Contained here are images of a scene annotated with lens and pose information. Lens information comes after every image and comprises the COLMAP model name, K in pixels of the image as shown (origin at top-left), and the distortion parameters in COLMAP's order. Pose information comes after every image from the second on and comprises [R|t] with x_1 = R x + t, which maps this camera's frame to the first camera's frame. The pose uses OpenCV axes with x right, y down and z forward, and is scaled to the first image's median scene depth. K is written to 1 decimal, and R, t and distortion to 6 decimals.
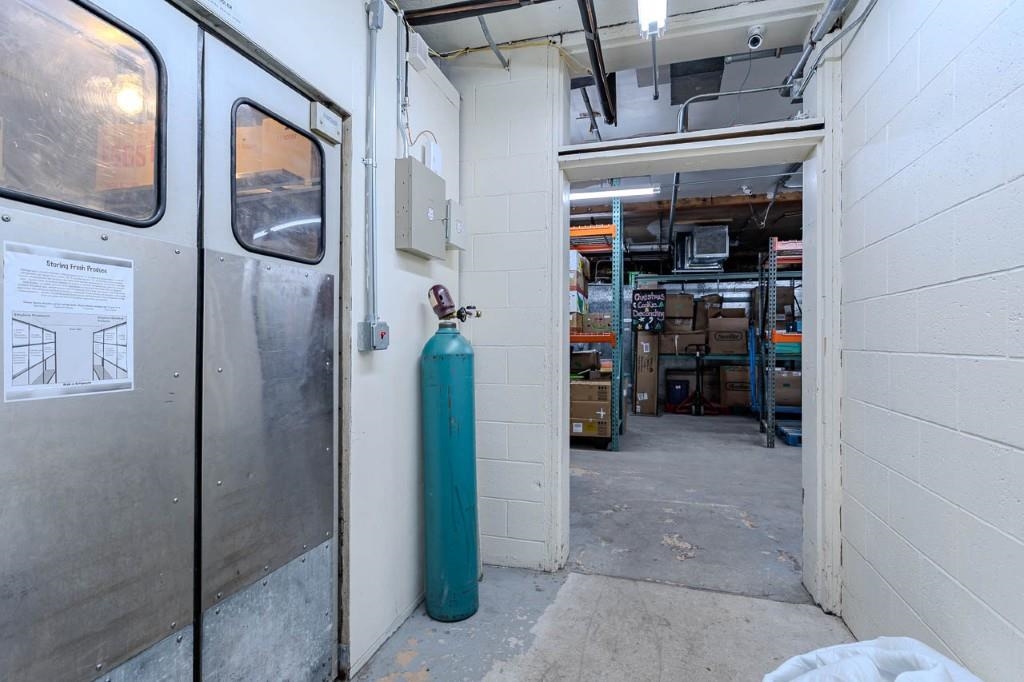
lens RADIAL K [[482.0, 0, 545.1], [0, 482.0, 337.4], [0, 0, 1]] dist [0.003685, 0.001563]
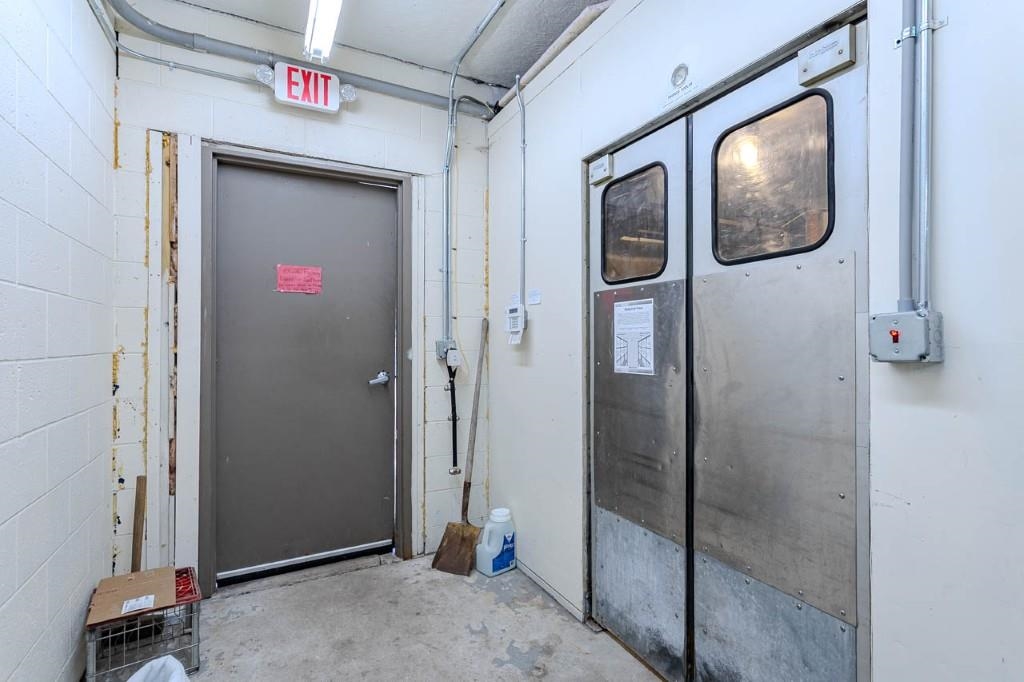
lens RADIAL K [[482.0, 0, 515.2], [0, 482.0, 346.2], [0, 0, 1]] dist [0.003685, 0.001563]
pose [[-0.749795, -0.001579, -0.661668, 0.568904], [0.001813, 0.999988, -0.004440, 0.013364], [0.661668, -0.004529, -0.749783, 1.745386]]
